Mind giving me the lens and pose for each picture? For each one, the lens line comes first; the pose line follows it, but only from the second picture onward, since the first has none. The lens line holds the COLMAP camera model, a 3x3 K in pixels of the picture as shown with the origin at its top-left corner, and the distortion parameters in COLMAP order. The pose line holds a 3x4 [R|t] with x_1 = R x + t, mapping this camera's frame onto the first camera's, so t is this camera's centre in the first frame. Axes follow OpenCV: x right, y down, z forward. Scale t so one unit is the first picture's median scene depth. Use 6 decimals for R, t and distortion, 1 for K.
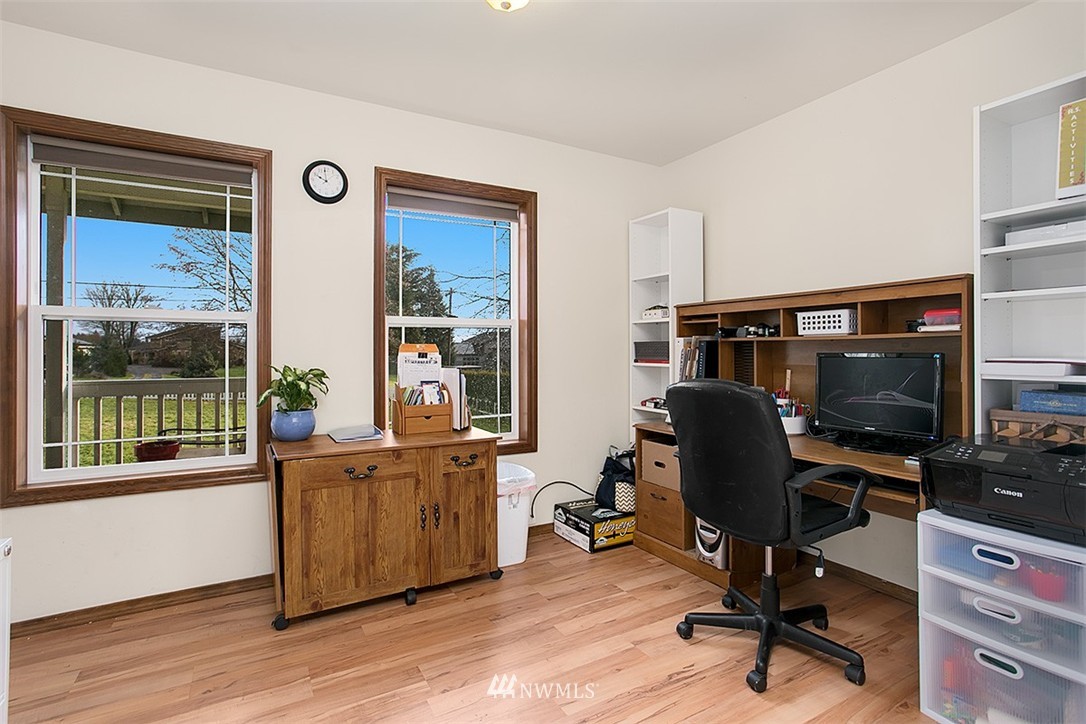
lens RADIAL K [[527.9, 0, 527.0], [0, 527.9, 343.0], [0, 0, 1]] dist [-0.033346, 0.021865]
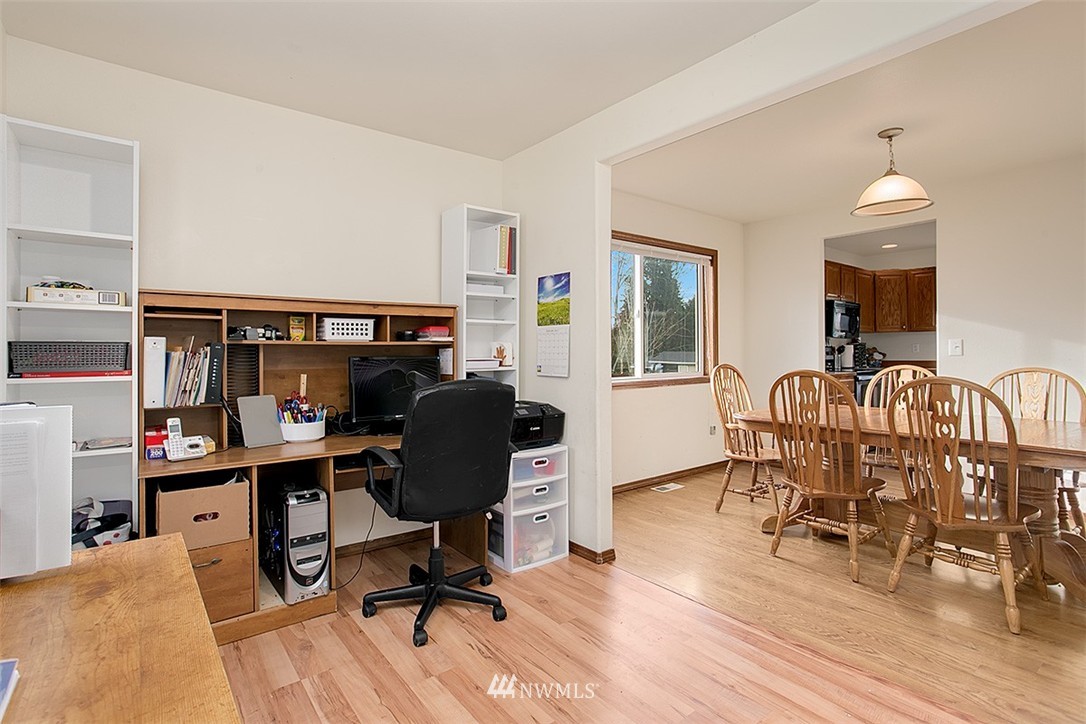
lens RADIAL K [[527.9, 0, 535.1], [0, 527.9, 348.4], [0, 0, 1]] dist [-0.033346, 0.021865]
pose [[-0.148392, 0.019988, 0.988727, -0.571663], [-0.001770, 0.999789, -0.020477, 0.022457], [-0.988927, -0.004789, -0.148325, 0.755732]]
